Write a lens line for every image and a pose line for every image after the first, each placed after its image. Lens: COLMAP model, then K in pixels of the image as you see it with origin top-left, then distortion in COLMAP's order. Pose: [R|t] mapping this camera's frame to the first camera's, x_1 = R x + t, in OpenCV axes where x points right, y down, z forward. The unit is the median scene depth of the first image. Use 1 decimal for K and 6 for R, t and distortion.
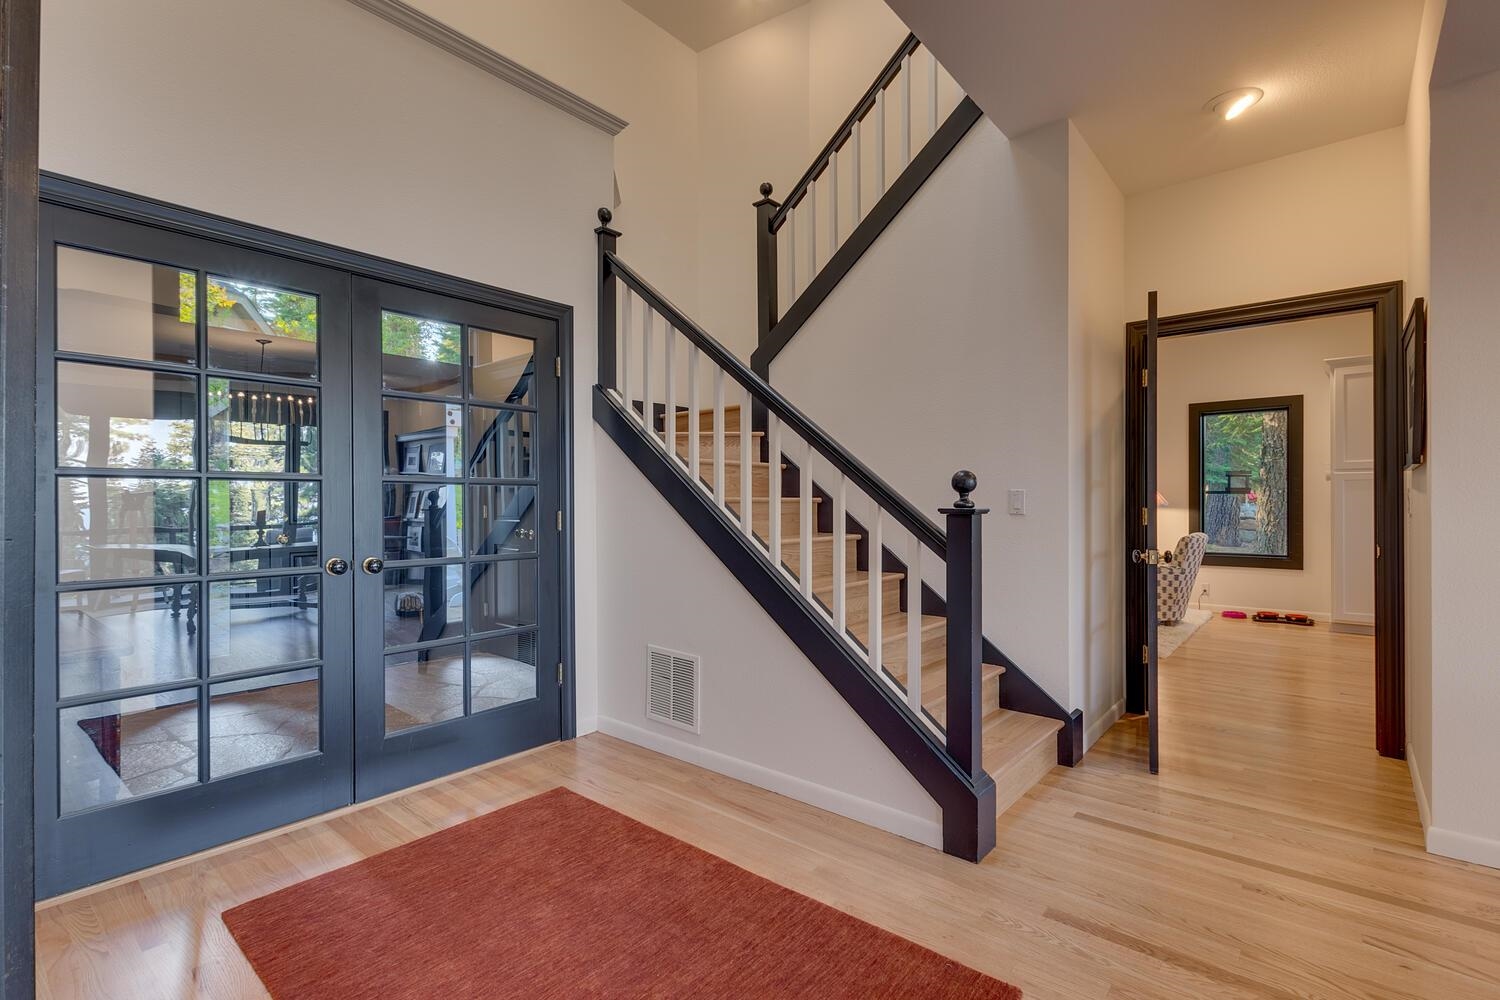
lens RADIAL K [[683.9, 0, 735.3], [0, 683.9, 500.5], [0, 0, 1]] dist [0.015818, 0.000816]
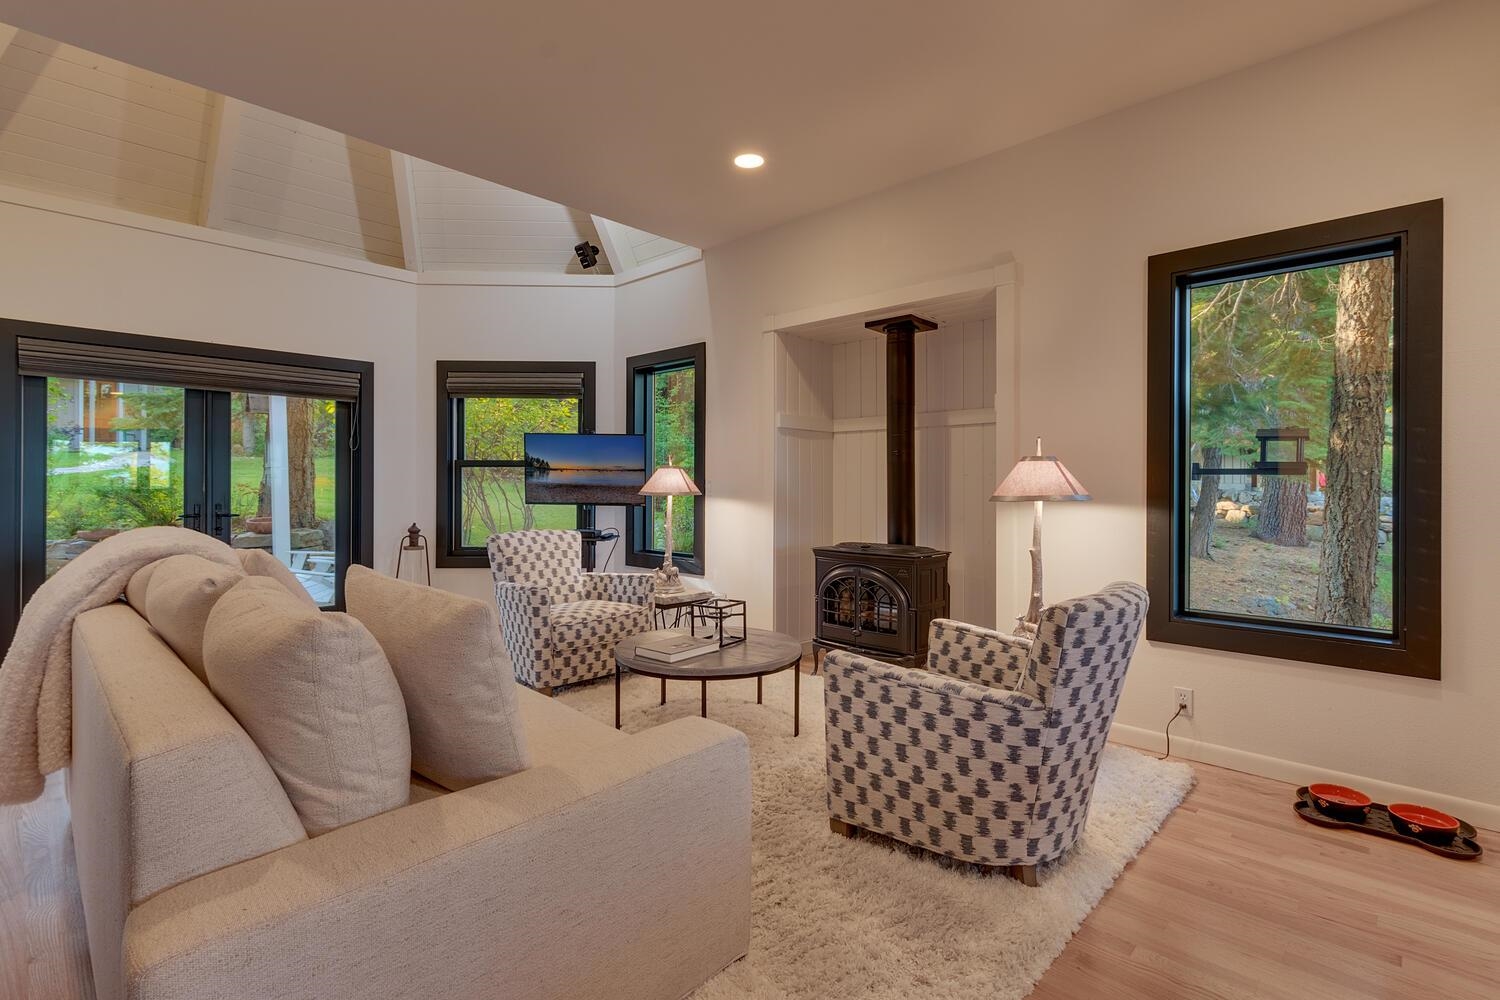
lens RADIAL K [[700.9, 0, 745.6], [0, 700.9, 489.9], [0, 0, 1]] dist [0.017633, -0.001064]
pose [[0.998964, -0.000090, -0.045498, 0.520667], [0.000340, 0.999985, 0.005484, -0.000881], [0.045497, -0.005494, 0.998949, 0.670977]]
